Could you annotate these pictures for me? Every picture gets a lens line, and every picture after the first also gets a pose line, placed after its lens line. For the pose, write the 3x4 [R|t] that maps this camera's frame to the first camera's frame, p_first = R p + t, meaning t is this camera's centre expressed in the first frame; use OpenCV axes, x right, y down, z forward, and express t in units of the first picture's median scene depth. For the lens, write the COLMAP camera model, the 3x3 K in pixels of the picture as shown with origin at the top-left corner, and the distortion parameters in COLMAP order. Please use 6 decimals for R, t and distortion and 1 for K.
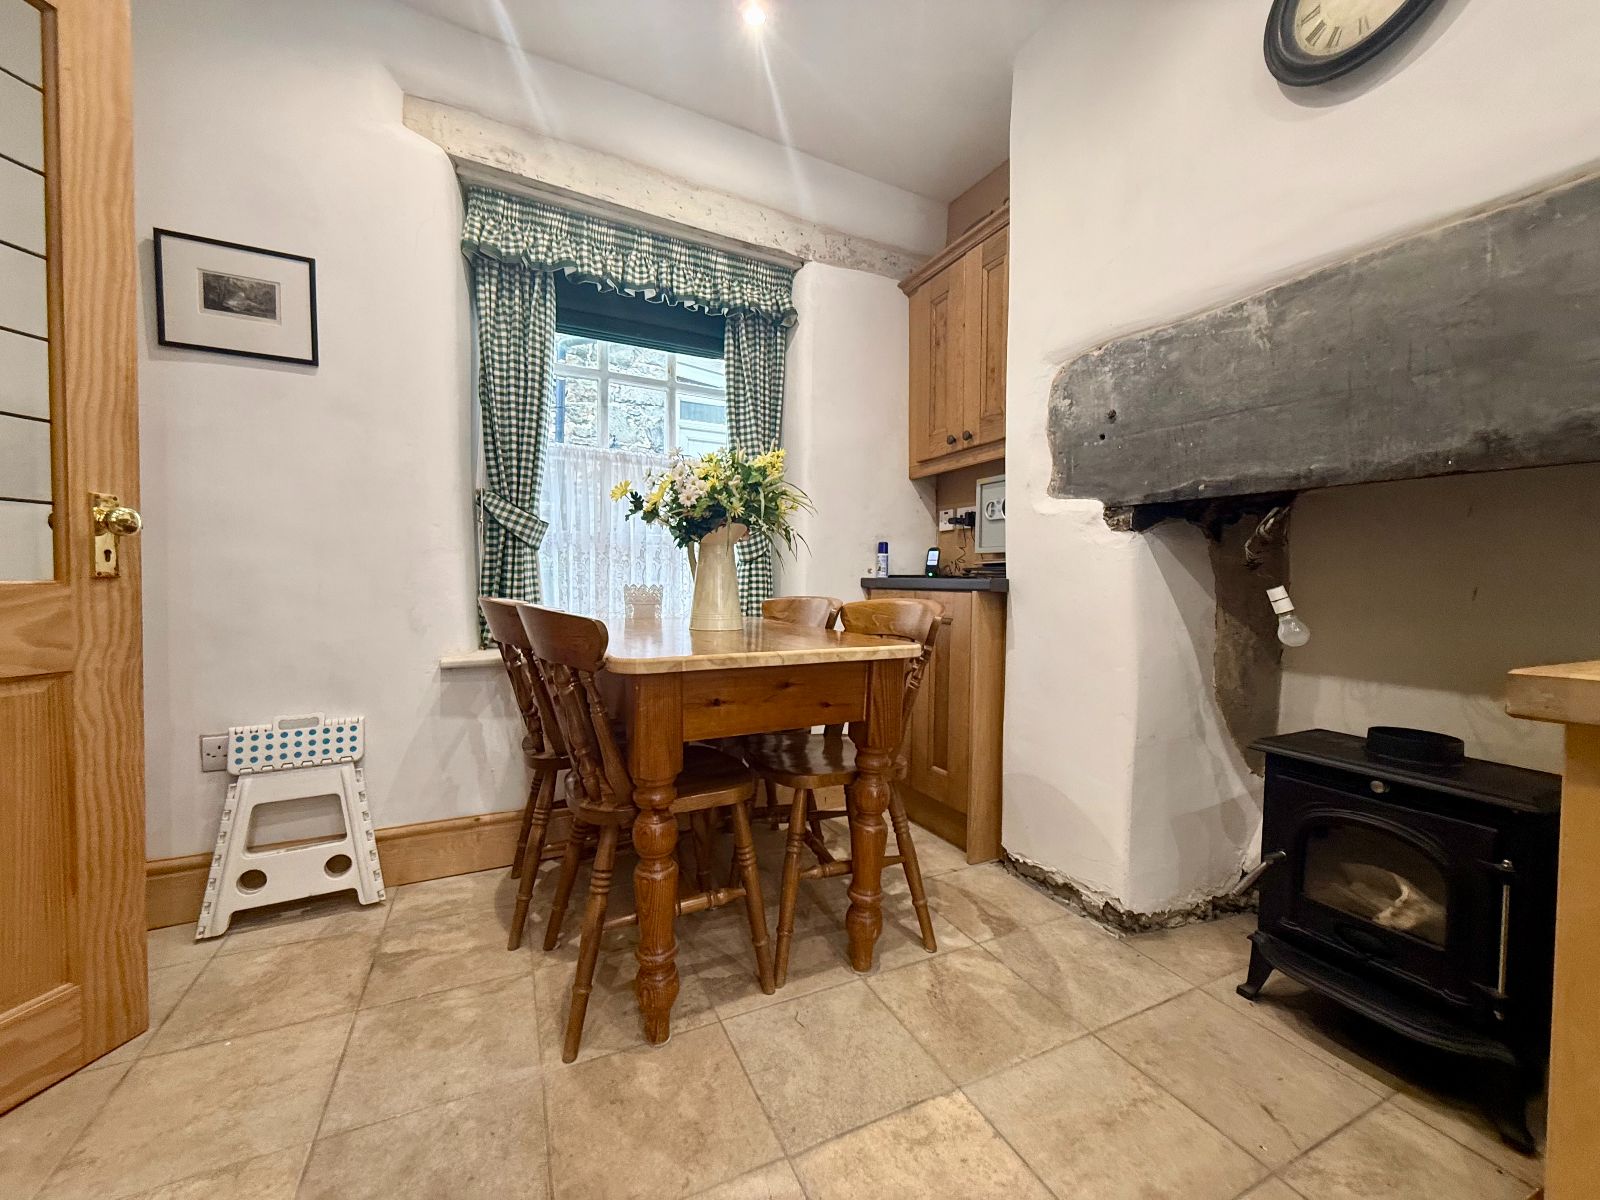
lens RADIAL K [[636.5, 0, 804.9], [0, 636.5, 600.8], [0, 0, 1]] dist [-0.000458, 0.000205]
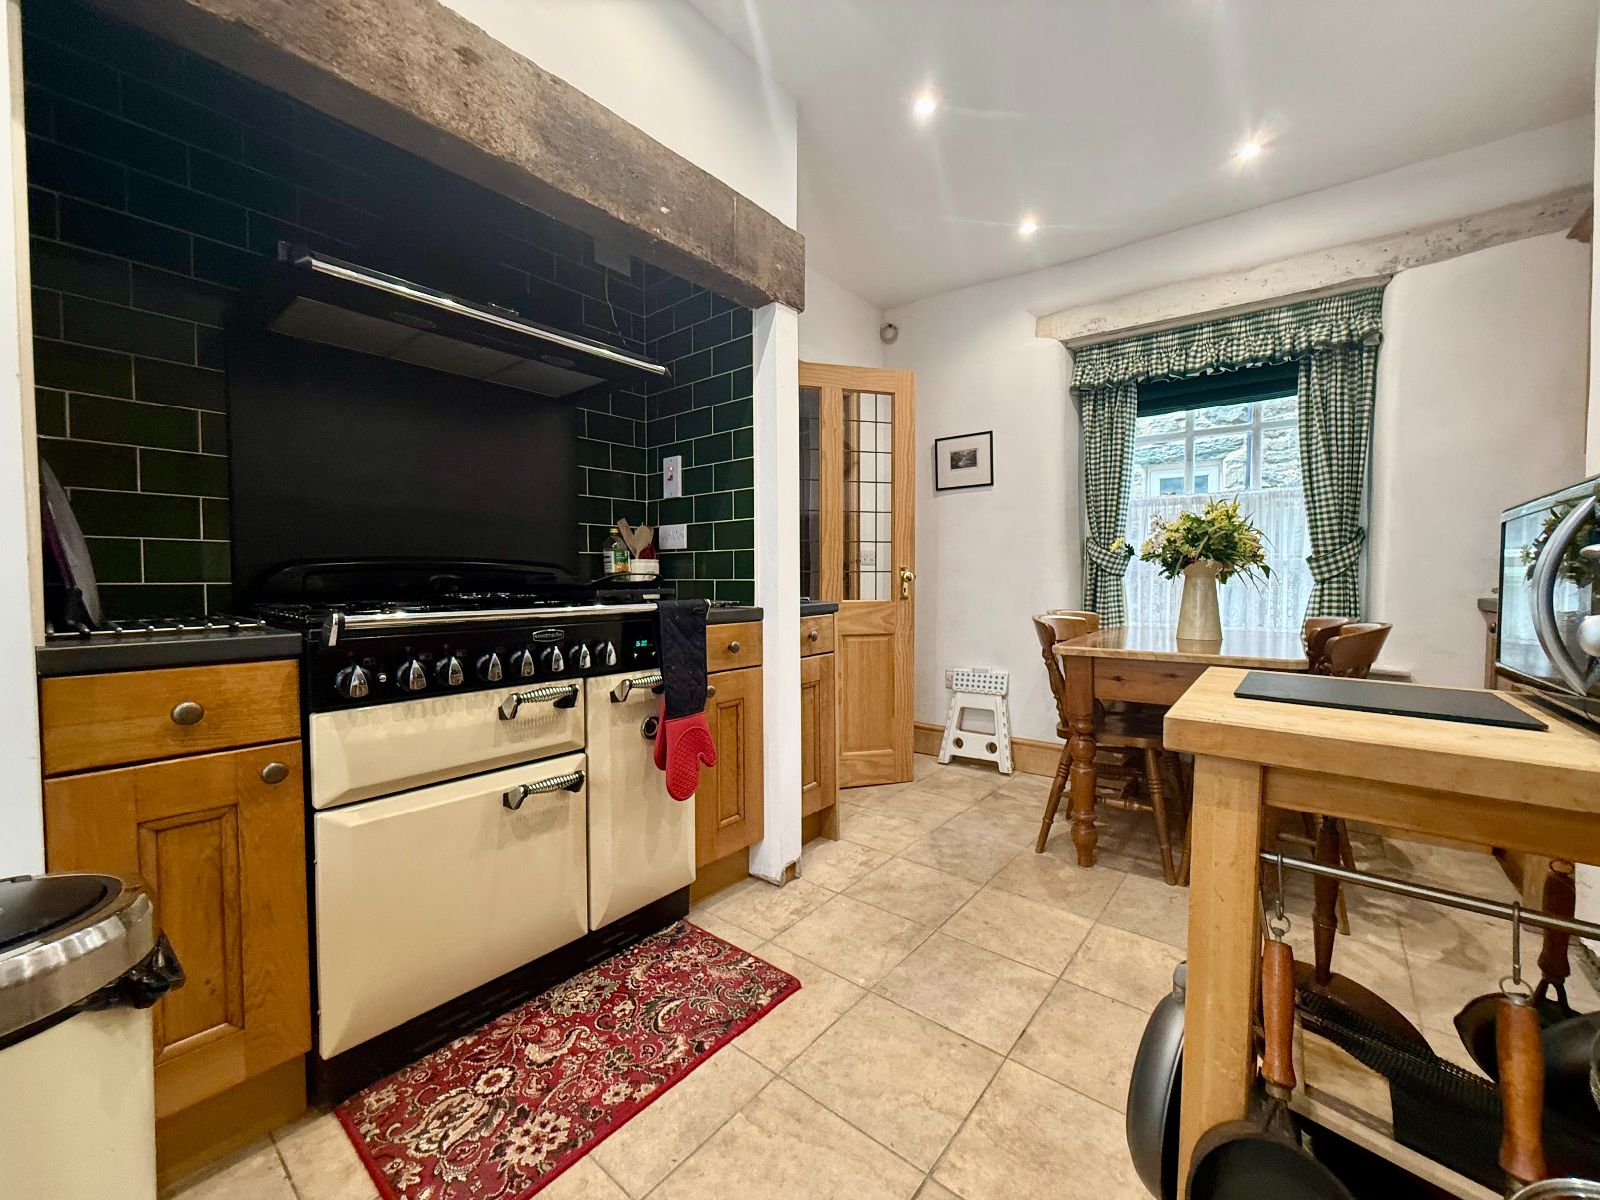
lens RADIAL K [[636.5, 0, 805.6], [0, 636.5, 594.8], [0, 0, 1]] dist [-0.000458, 0.000205]
pose [[0.437742, 0.011364, -0.899029, 0.719409], [-0.024048, 0.999710, 0.000927, -0.029982], [0.898779, 0.021214, 0.437888, -0.340001]]
